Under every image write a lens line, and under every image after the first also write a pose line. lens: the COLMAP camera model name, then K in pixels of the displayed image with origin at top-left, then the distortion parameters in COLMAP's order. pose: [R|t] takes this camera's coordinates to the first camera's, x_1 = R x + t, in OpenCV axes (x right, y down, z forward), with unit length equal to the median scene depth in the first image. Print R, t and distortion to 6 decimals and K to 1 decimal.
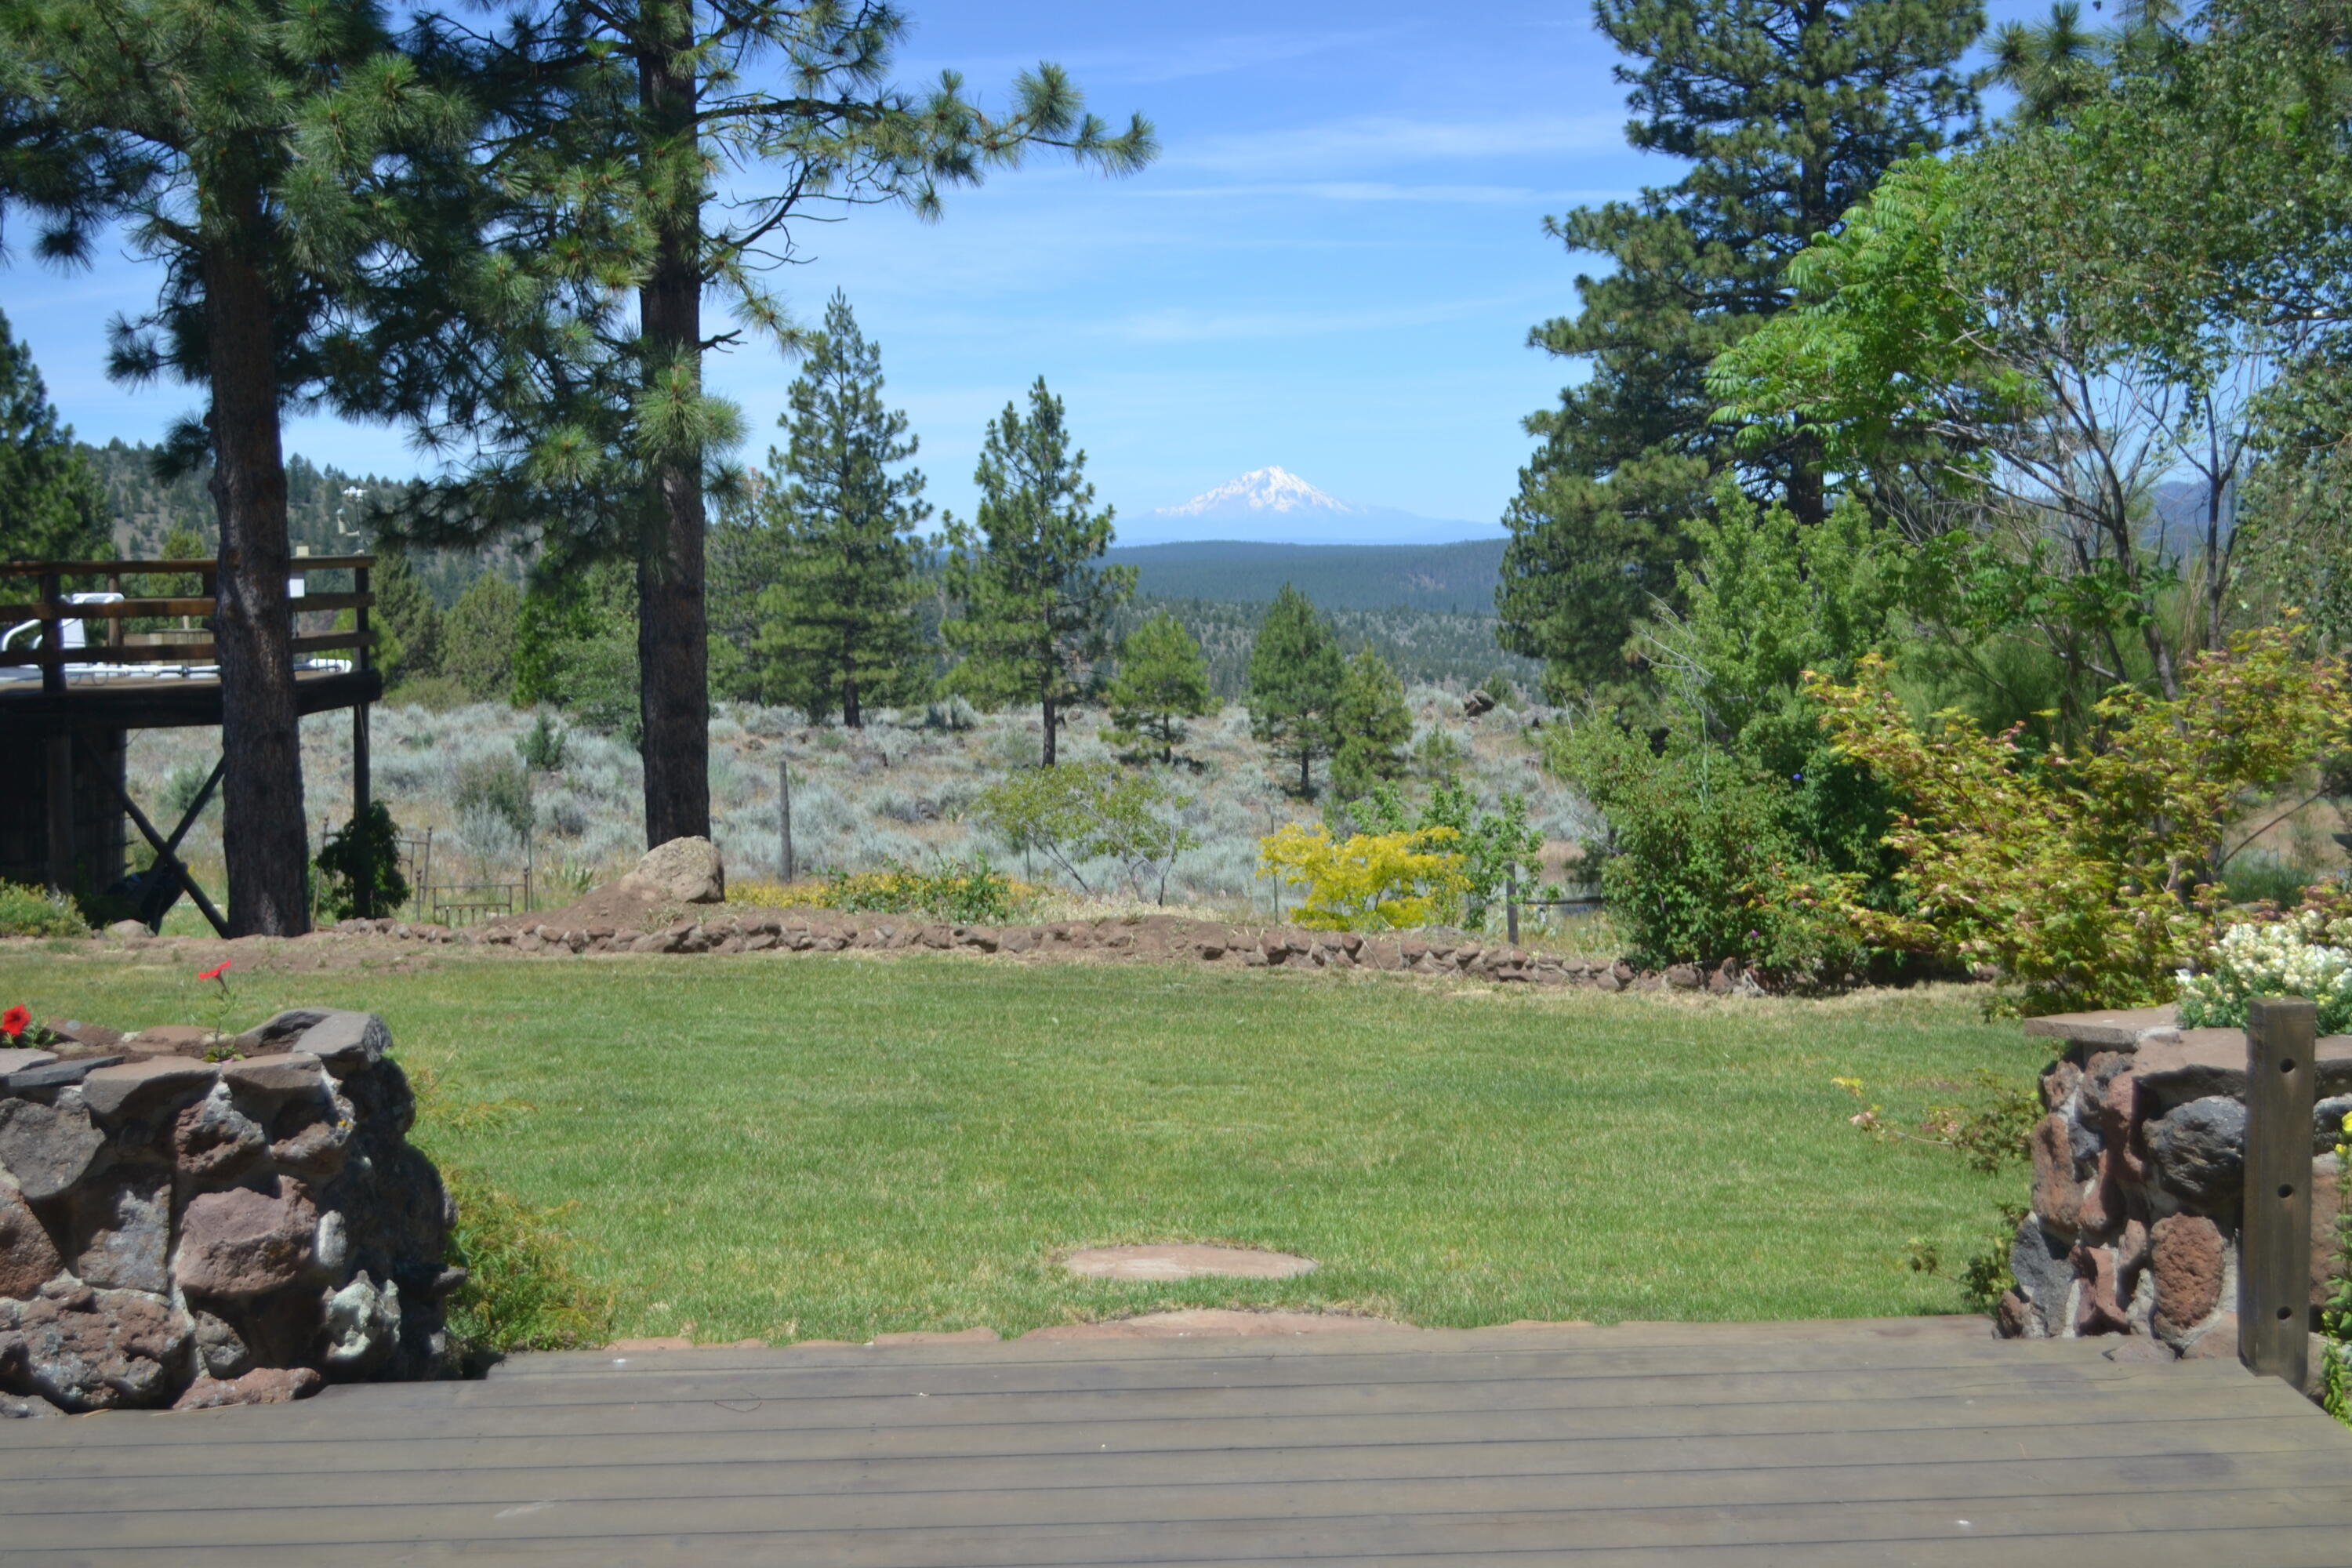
lens RADIAL K [[2852.5, 0, 1171.2], [0, 2852.5, 952.6], [0, 0, 1]] dist [-0.075962, 0.057568]
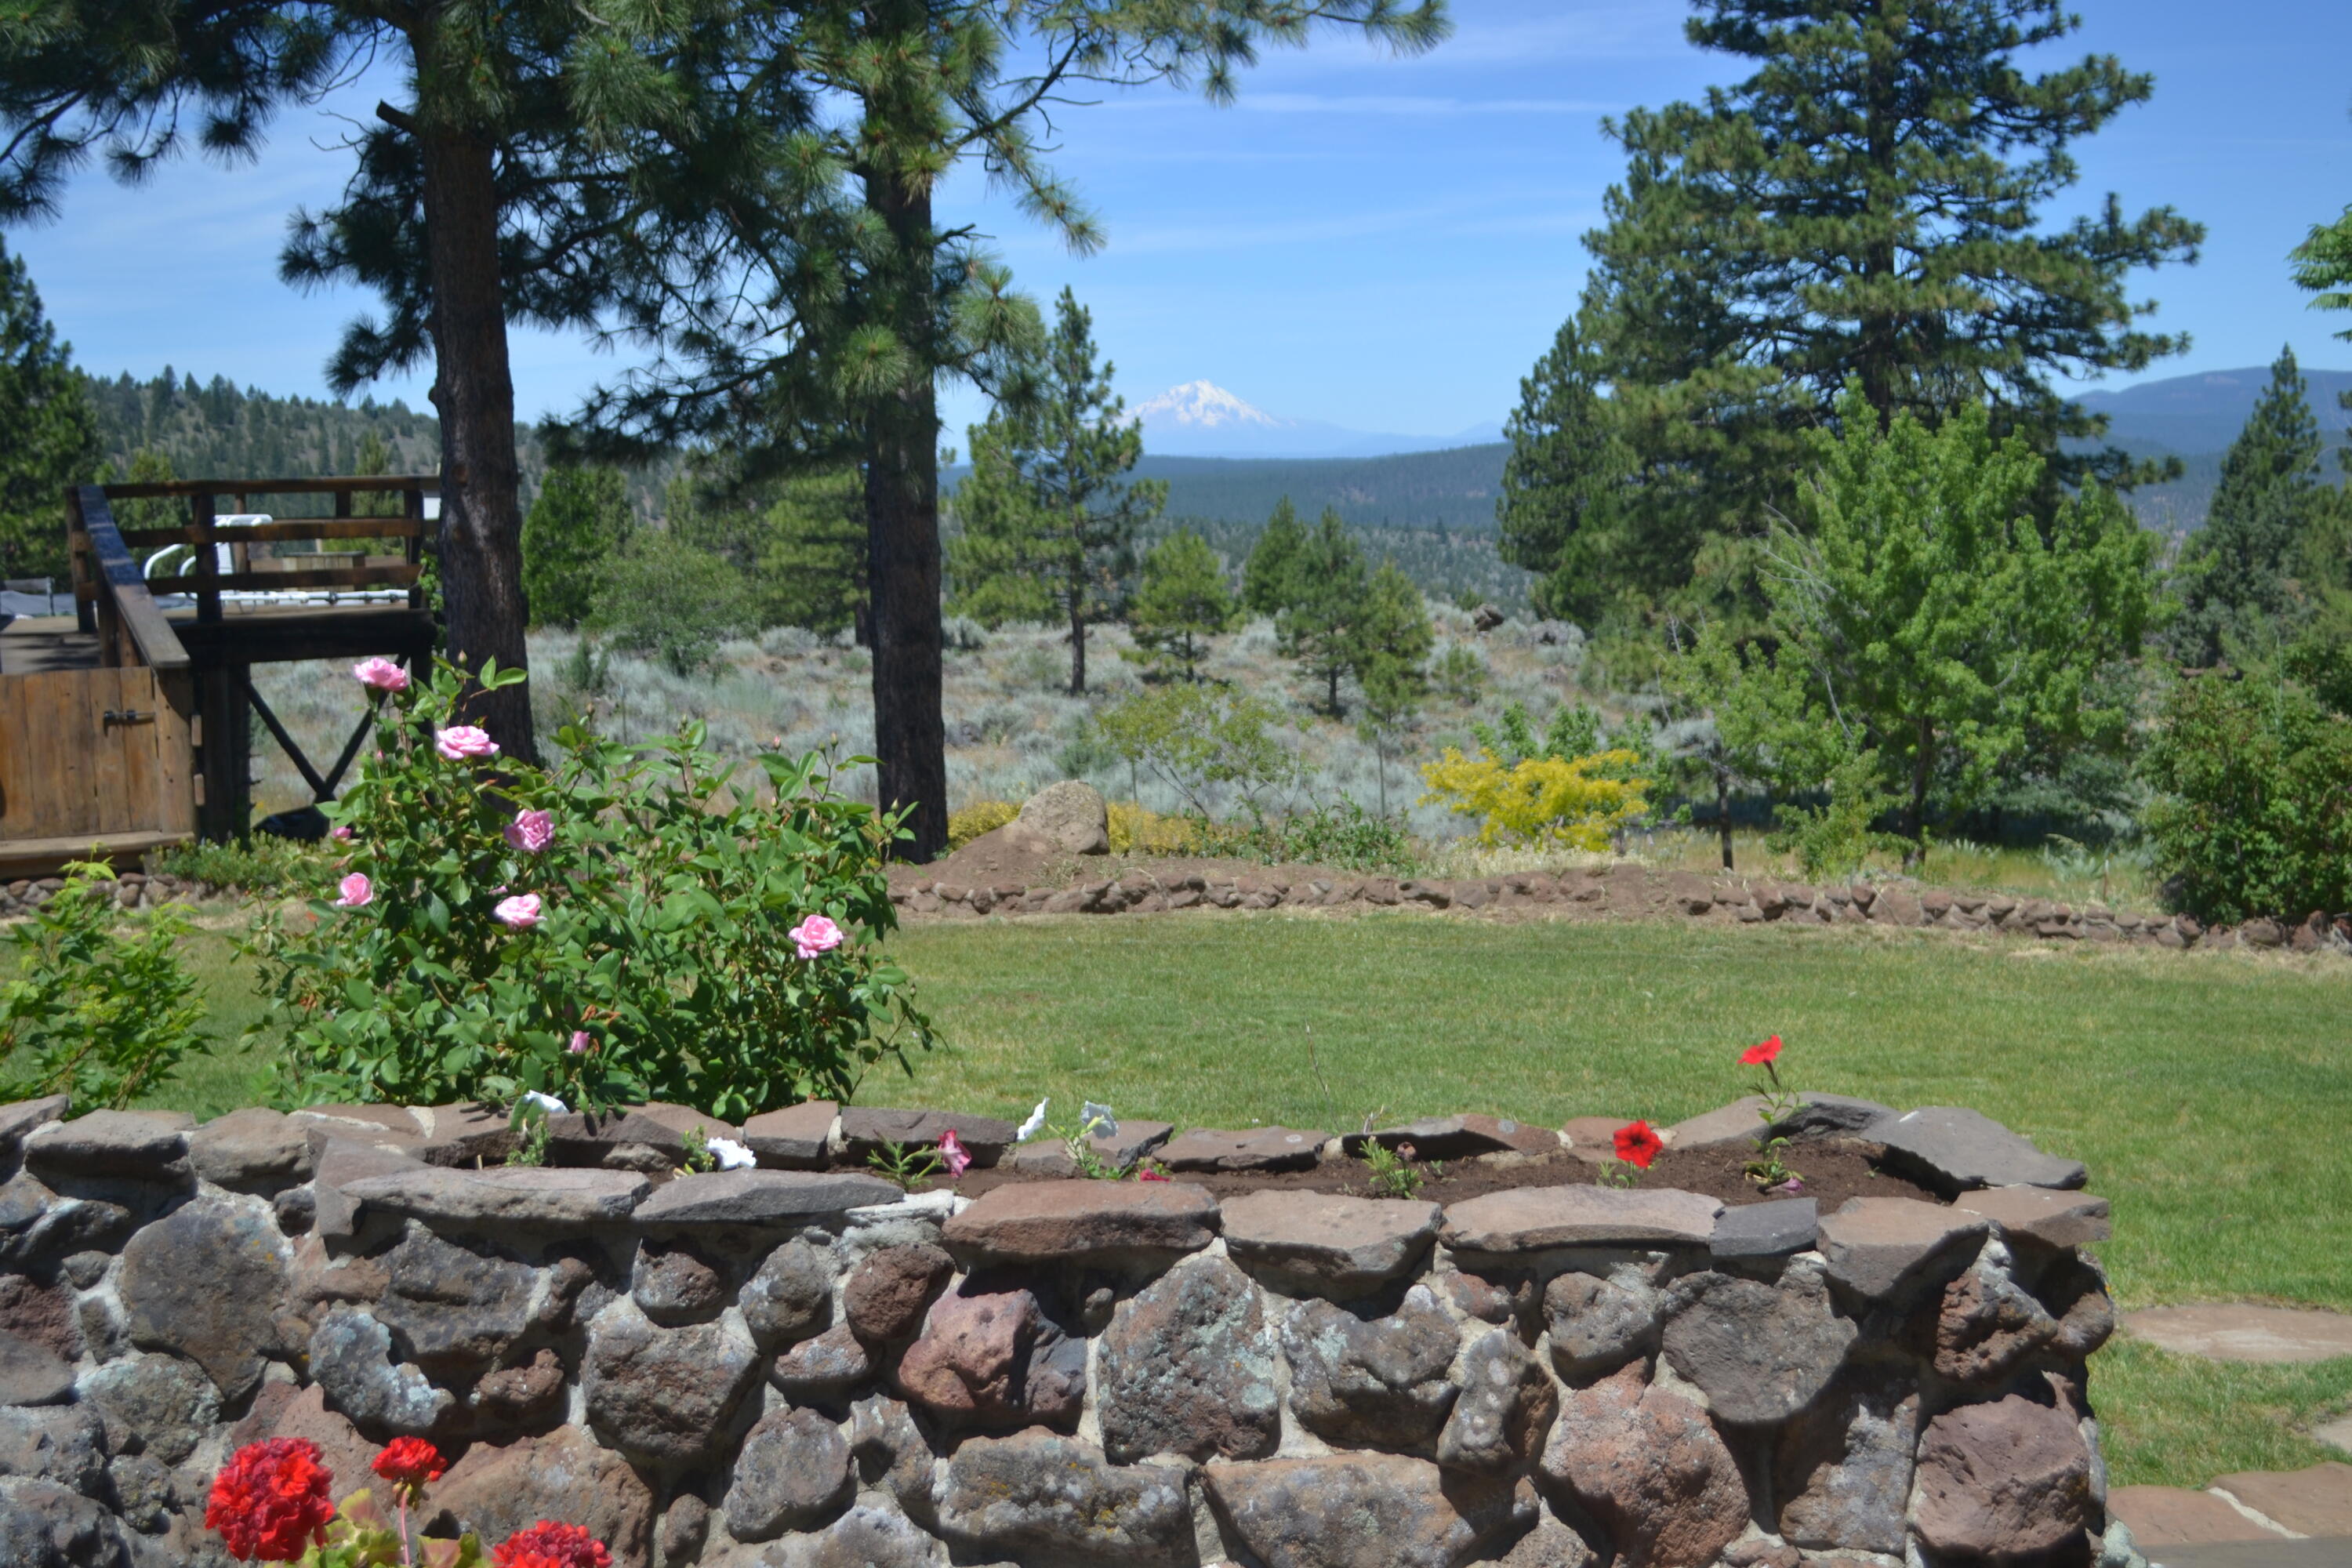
lens RADIAL K [[2852.5, 0, 1171.2], [0, 2852.5, 952.6], [0, 0, 1]] dist [-0.075962, 0.057568]
pose [[0.999753, -0.010021, 0.019852, -0.056483], [0.009435, 0.999523, 0.029414, -0.004535], [-0.020137, -0.029220, 0.999370, 0.035008]]
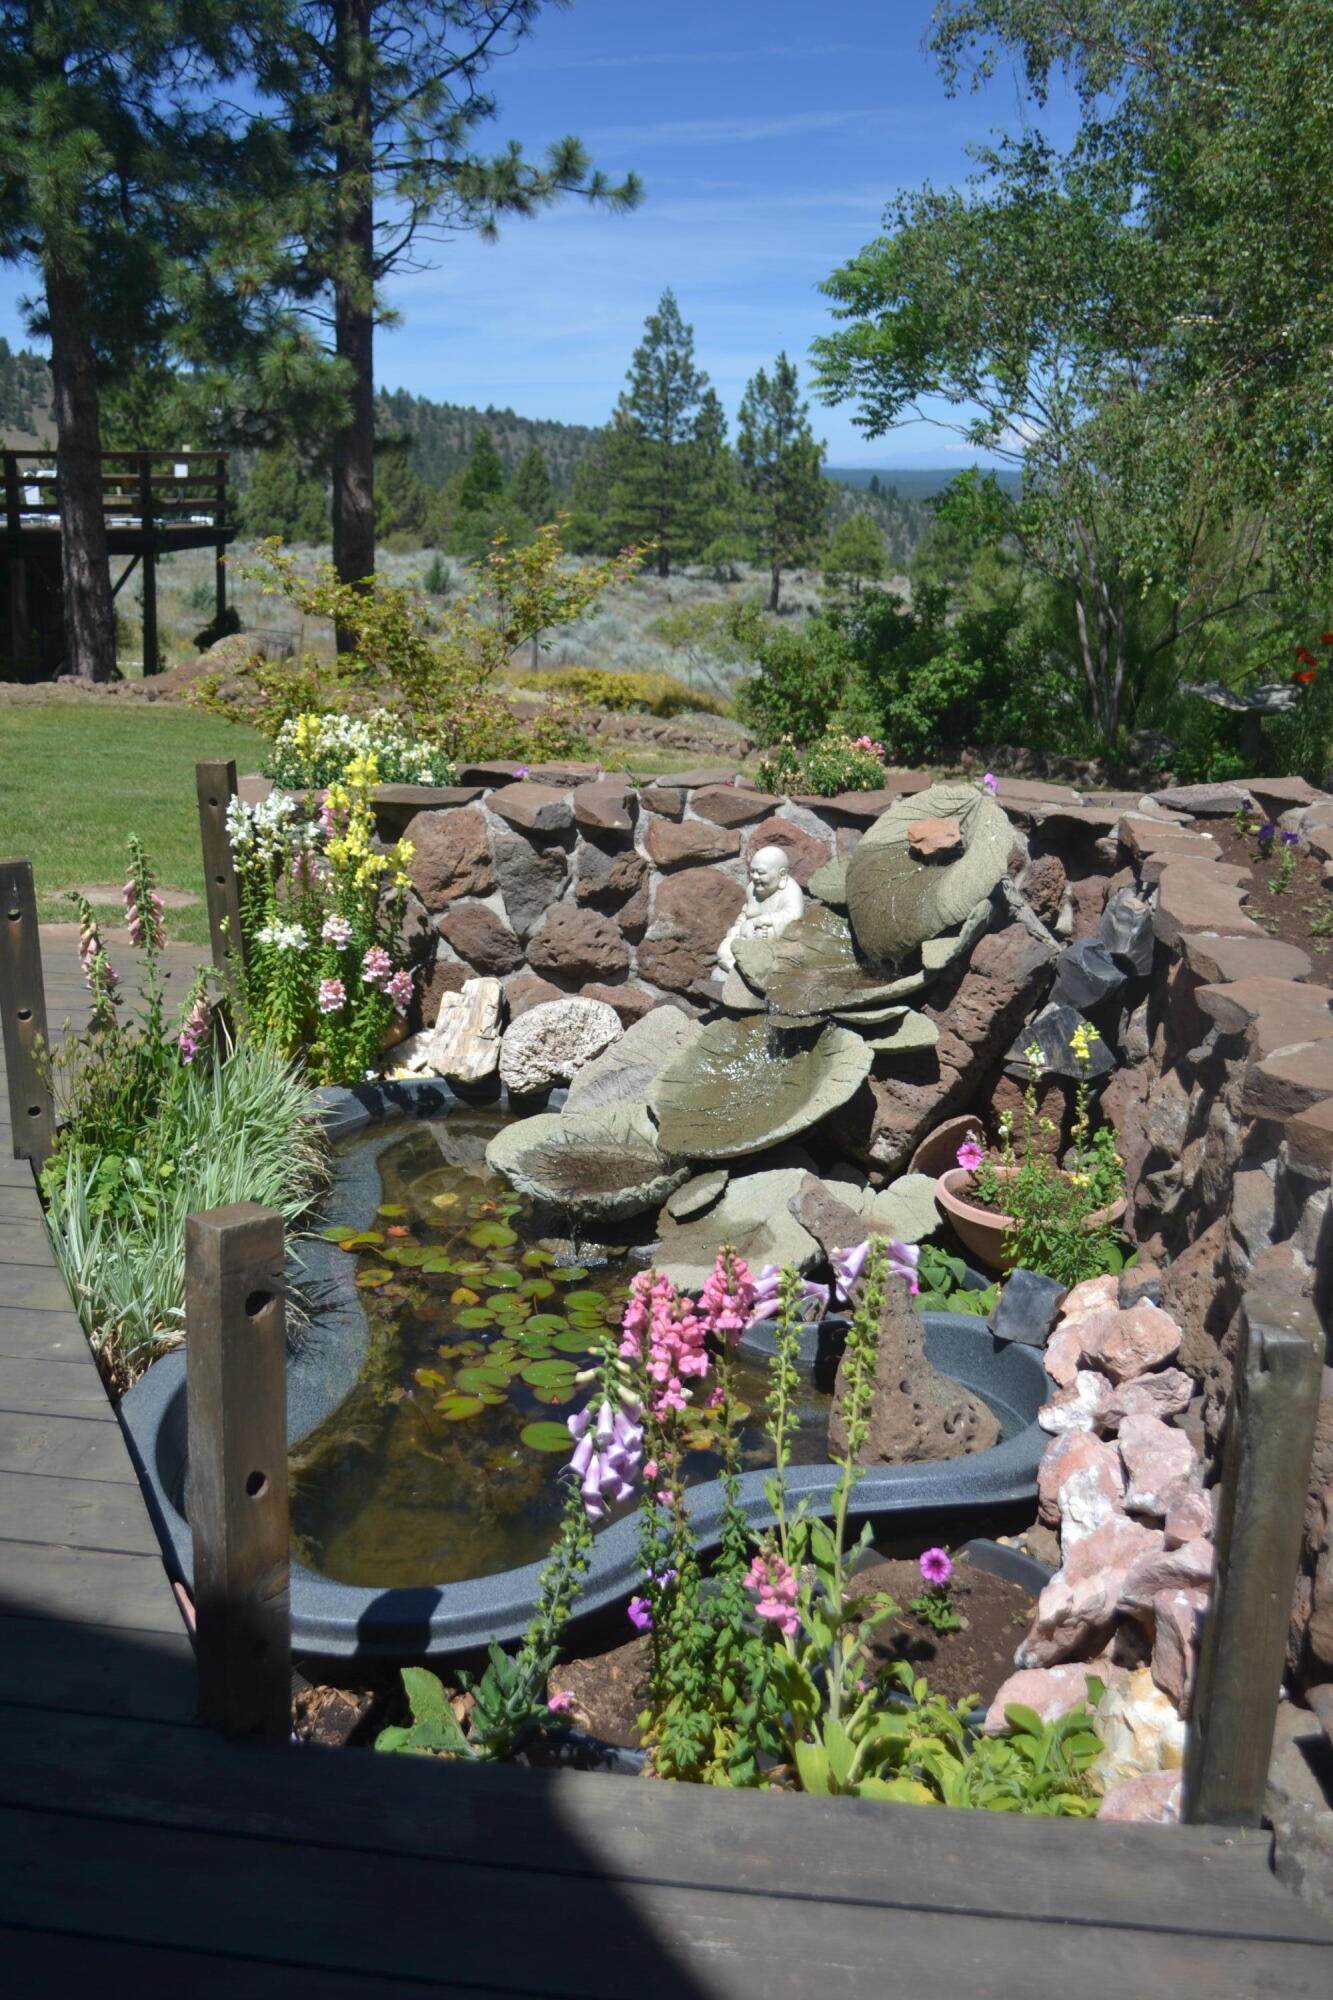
lens RADIAL K [[1767.5, 0, 671.0], [0, 1767.5, 1054.7], [0, 0, 1]] dist [-0.080466, 0.004813]
pose [[0.988465, 0.083790, -0.126160, 0.079890], [-0.059353, 0.980697, 0.186307, -0.001903], [0.139335, -0.176669, 0.974358, 0.003940]]
